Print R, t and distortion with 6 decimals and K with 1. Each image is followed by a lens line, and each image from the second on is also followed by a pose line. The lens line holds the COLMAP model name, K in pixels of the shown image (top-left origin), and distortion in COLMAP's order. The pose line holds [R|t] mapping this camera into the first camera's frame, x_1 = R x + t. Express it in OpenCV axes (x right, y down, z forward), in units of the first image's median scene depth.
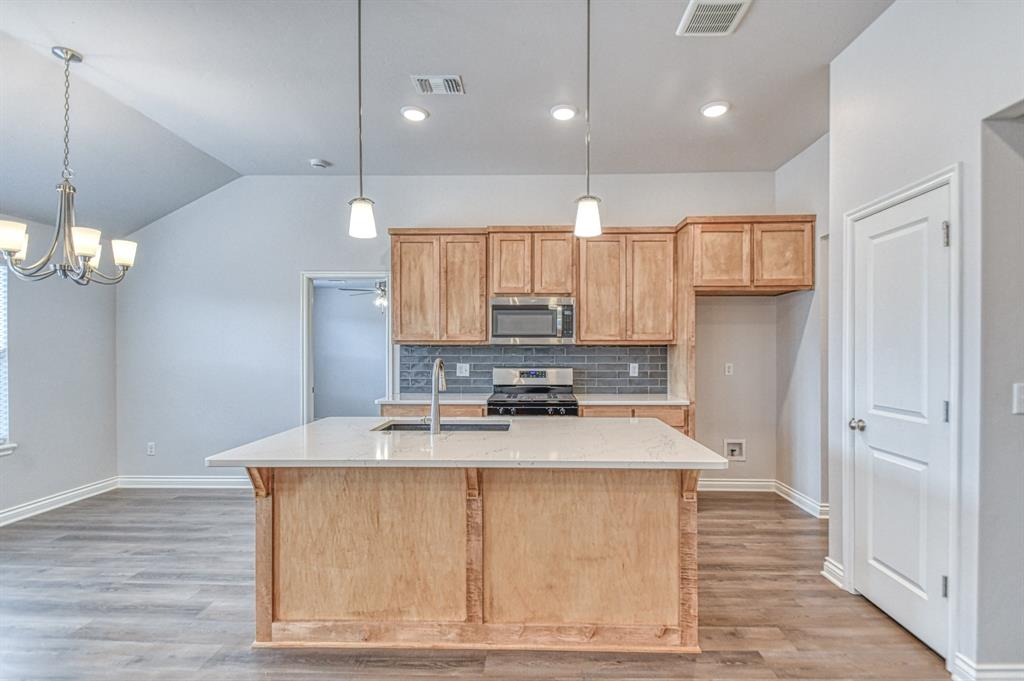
lens RADIAL K [[480.5, 0, 519.8], [0, 480.5, 347.8], [0, 0, 1]] dist [0.000326, -0.004123]
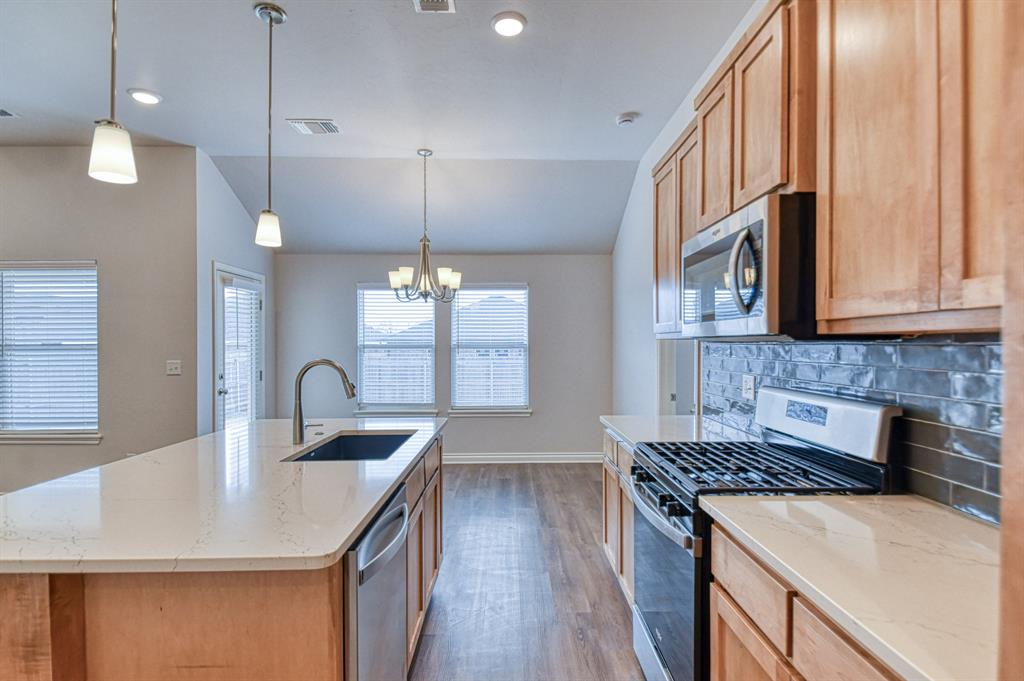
lens RADIAL K [[510.4, 0, 521.9], [0, 510.4, 345.3], [0, 0, 1]] dist [0.003980, -0.000329]
pose [[0.054753, -0.001038, -0.998499, 0.504209], [0.001527, 0.999998, -0.000956, 0.001025], [0.998499, -0.001473, 0.054754, 0.867050]]
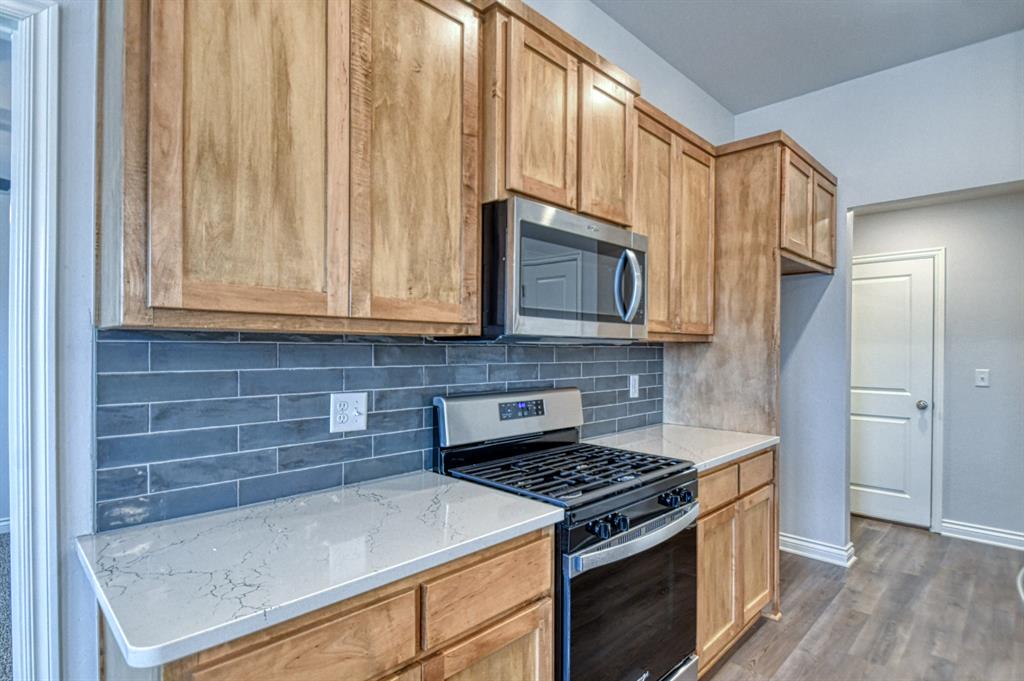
lens RADIAL K [[510.4, 0, 512.5], [0, 510.4, 351.6], [0, 0, 1]] dist [0.003980, -0.000329]
pose [[0.688470, -0.000995, 0.725264, -0.351715], [-0.001039, 0.999997, 0.002358, 0.004457], [-0.725264, -0.002377, 0.688466, 0.814905]]
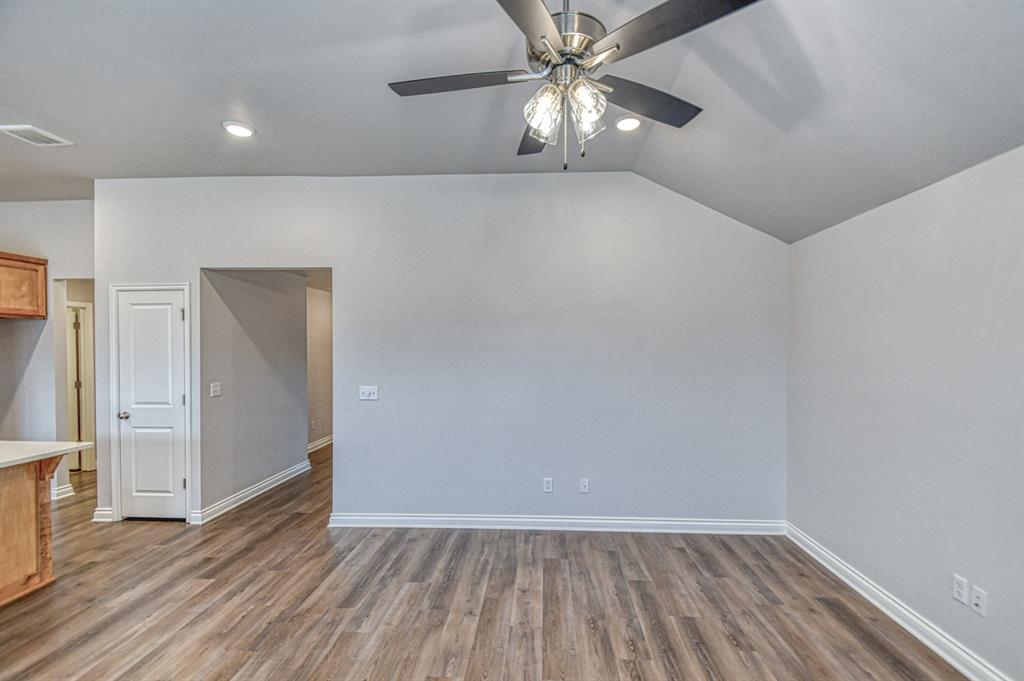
lens RADIAL K [[443.9, 0, 538.9], [0, 443.9, 349.3], [0, 0, 1]] dist [-0.019500, -0.001732]
pose [[-0.010552, -0.007928, 0.999913, -0.524702], [0.001601, 0.999967, 0.007945, -0.050256], [-0.999943, 0.001685, -0.010539, -0.268912]]
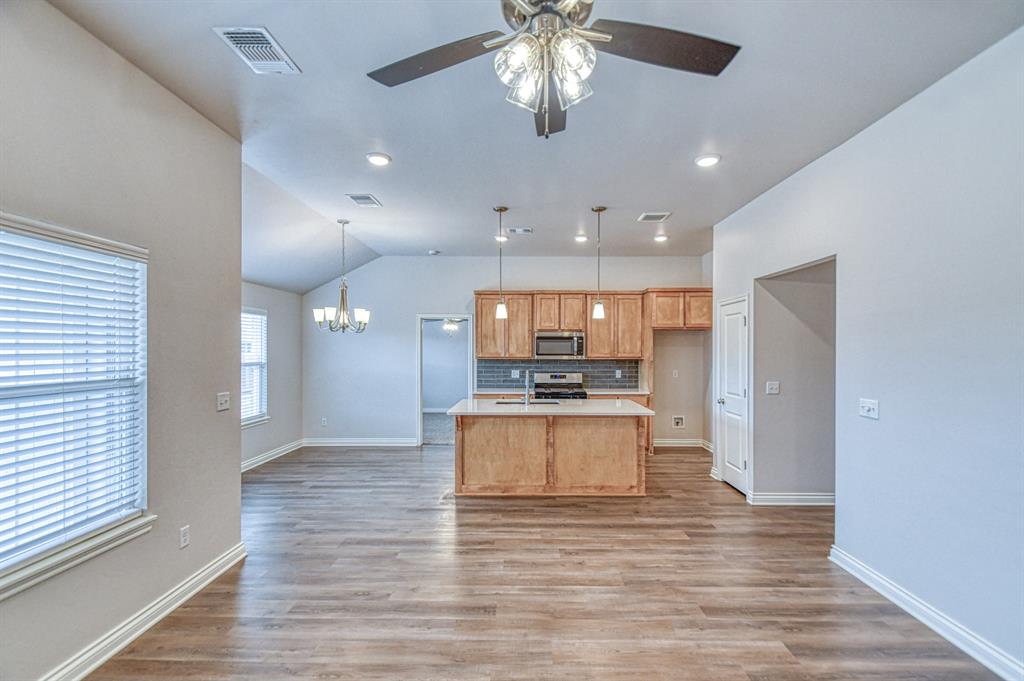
lens RADIAL K [[443.9, 0, 519.1], [0, 443.9, 346.7], [0, 0, 1]] dist [-0.019500, -0.001732]
pose [[0.999940, 0.001259, 0.010904, -0.147213], [-0.001185, 0.999976, -0.006800, -0.045157], [-0.010912, 0.006787, 0.999917, -0.633476]]
